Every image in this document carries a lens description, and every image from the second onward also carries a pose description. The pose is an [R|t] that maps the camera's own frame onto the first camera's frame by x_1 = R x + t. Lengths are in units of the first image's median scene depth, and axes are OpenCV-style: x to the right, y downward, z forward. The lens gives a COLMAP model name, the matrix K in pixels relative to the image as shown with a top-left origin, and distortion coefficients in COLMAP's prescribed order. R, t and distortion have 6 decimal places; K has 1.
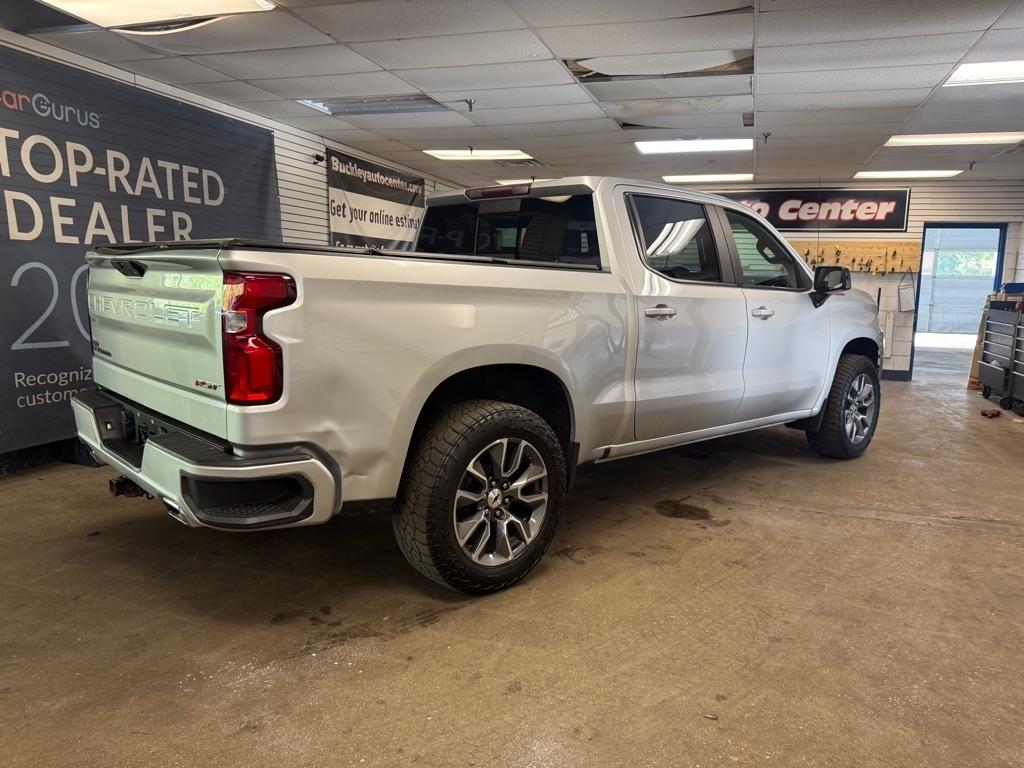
lens RADIAL K [[720.8, 0, 520.9], [0, 720.8, 378.8], [0, 0, 1]] dist [0.029475, -0.032538]
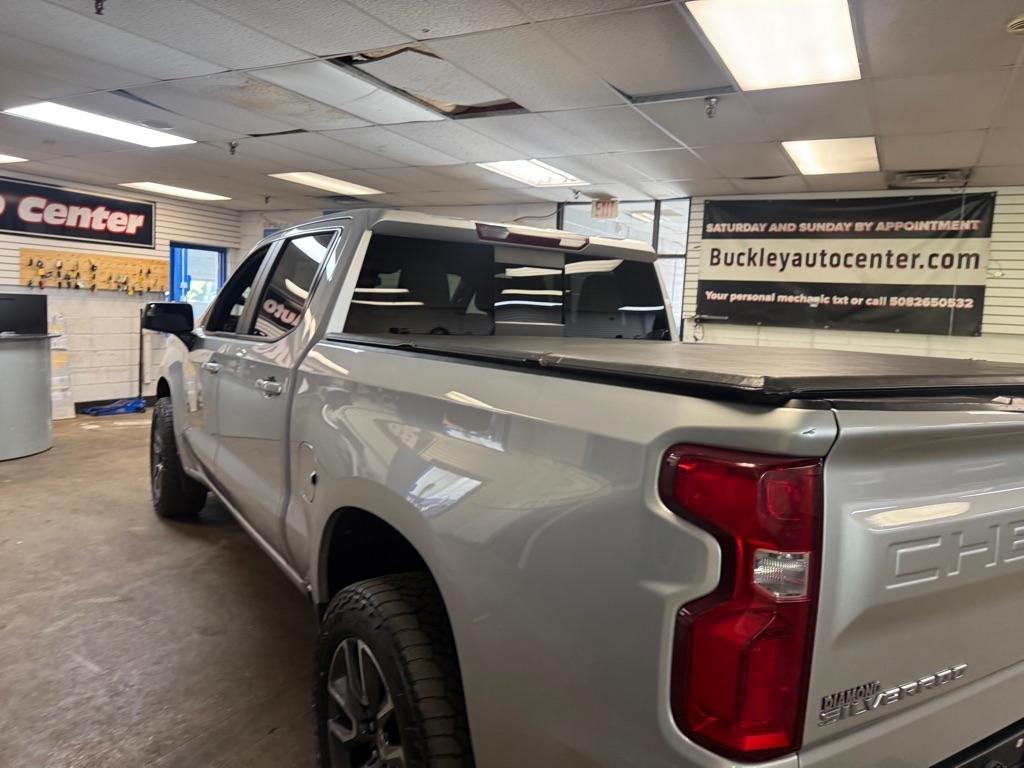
lens RADIAL K [[734.5, 0, 501.9], [0, 734.5, 379.1], [0, 0, 1]] dist [-0.008542, -0.004890]
pose [[0.208339, -0.108531, 0.972016, -0.628095], [0.094552, 0.991404, 0.090430, -0.155857], [-0.973476, 0.073066, 0.216810, 0.726312]]
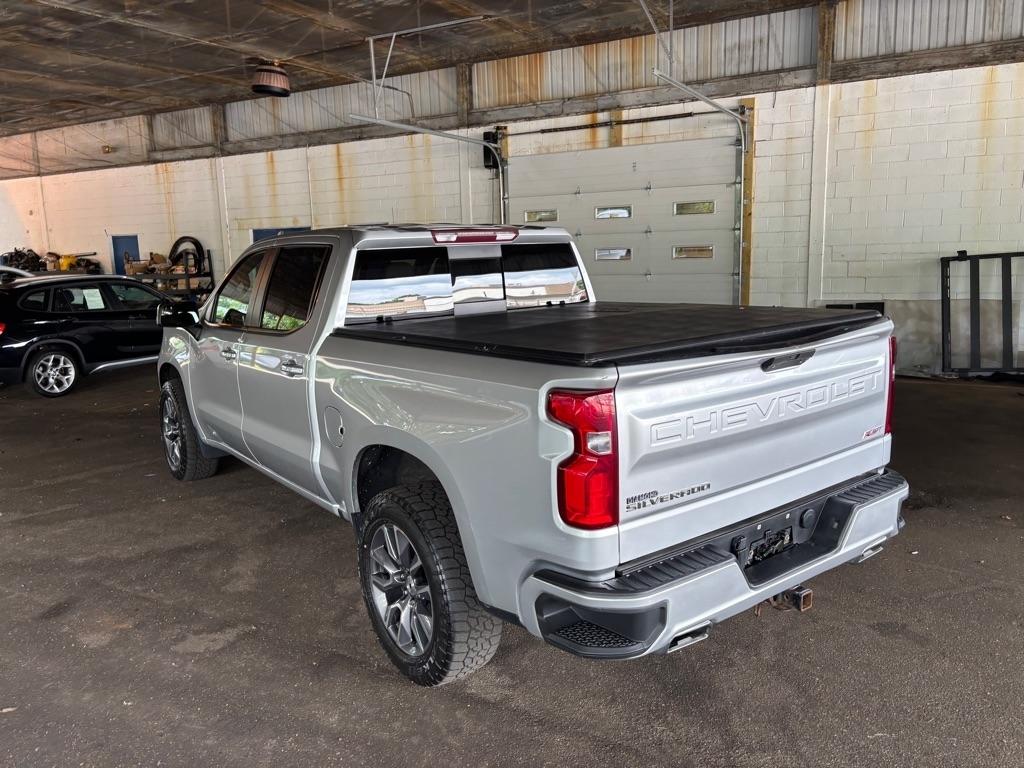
lens RADIAL K [[772.9, 0, 512.6], [0, 772.9, 369.5], [0, 0, 1]] dist [0.043287, -0.047543]
pose [[0.131347, -0.191702, 0.972624, -0.867193], [0.181031, 0.969265, 0.166593, -0.207085], [-0.974667, 0.154194, 0.162014, 0.669659]]
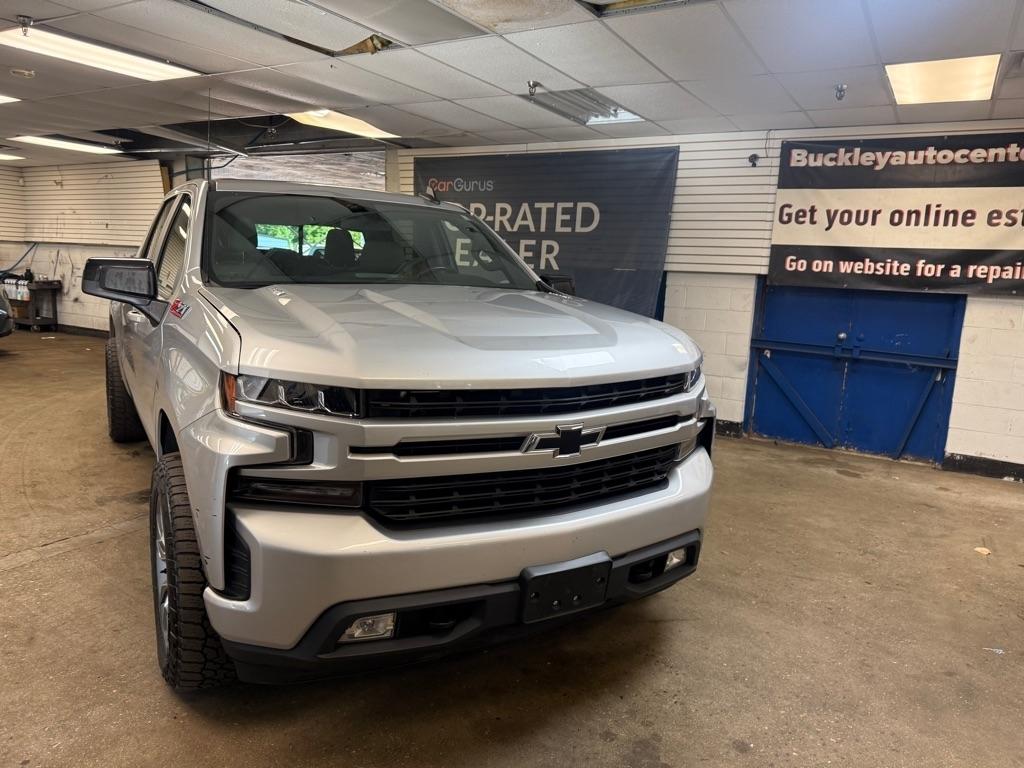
lens RADIAL K [[722.0, 0, 513.9], [0, 722.0, 389.3], [0, 0, 1]] dist [0.041016, -0.053293]
pose [[-0.232183, 0.127572, -0.964270, 0.920775], [-0.184814, 0.967516, 0.172502, -0.206451], [0.954953, 0.218262, -0.201064, 1.413876]]
